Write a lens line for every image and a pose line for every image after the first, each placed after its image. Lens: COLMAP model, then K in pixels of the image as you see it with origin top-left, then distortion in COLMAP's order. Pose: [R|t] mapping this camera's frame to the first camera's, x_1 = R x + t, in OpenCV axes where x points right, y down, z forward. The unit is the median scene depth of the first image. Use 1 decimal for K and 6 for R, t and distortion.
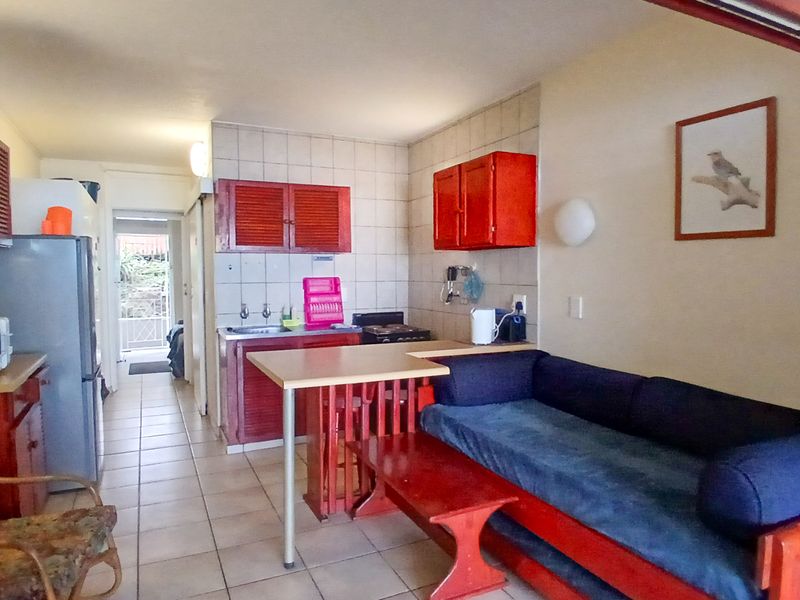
lens RADIAL K [[539.3, 0, 397.3], [0, 539.3, 301.2], [0, 0, 1]] dist [-0.014178, -0.007713]
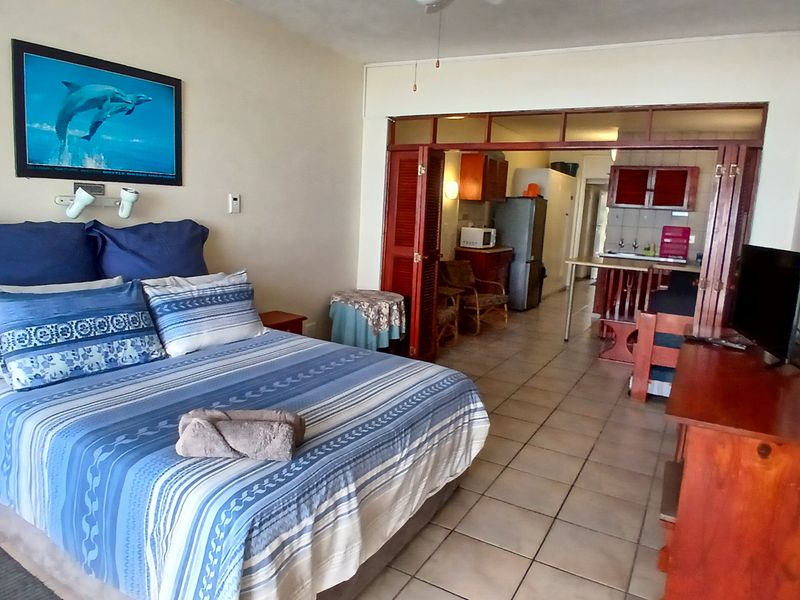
lens RADIAL K [[539.3, 0, 398.3], [0, 539.3, 300.1], [0, 0, 1]] dist [-0.014178, -0.007713]
pose [[0.551834, 0.169484, -0.816551, 0.745796], [-0.102045, 0.985496, 0.135587, 0.038259], [0.827688, 0.008503, 0.561125, -0.530524]]
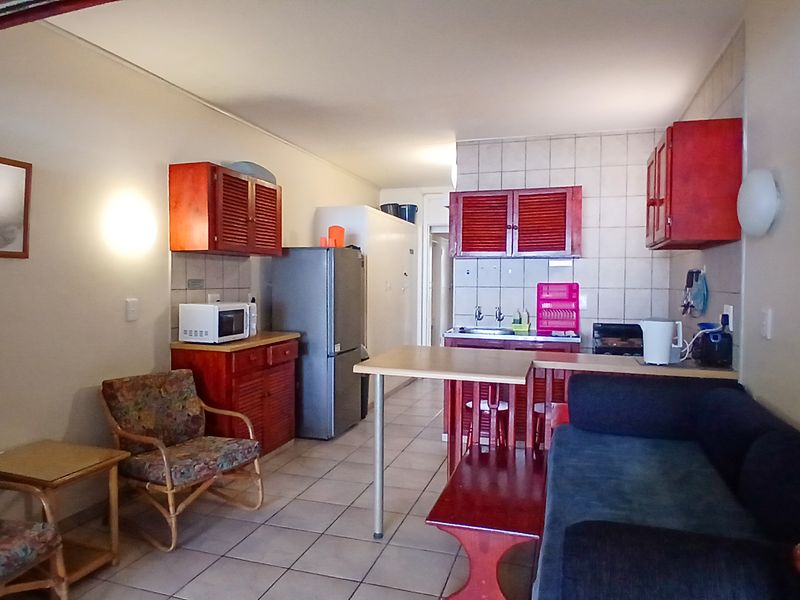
lens RADIAL K [[539.3, 0, 396.1], [0, 539.3, 295.8], [0, 0, 1]] dist [-0.014178, -0.007713]
pose [[0.719538, 0.026476, -0.693948, 0.341070], [-0.049999, 0.998655, -0.013742, 0.006820], [0.692651, 0.044585, 0.719894, 0.120290]]
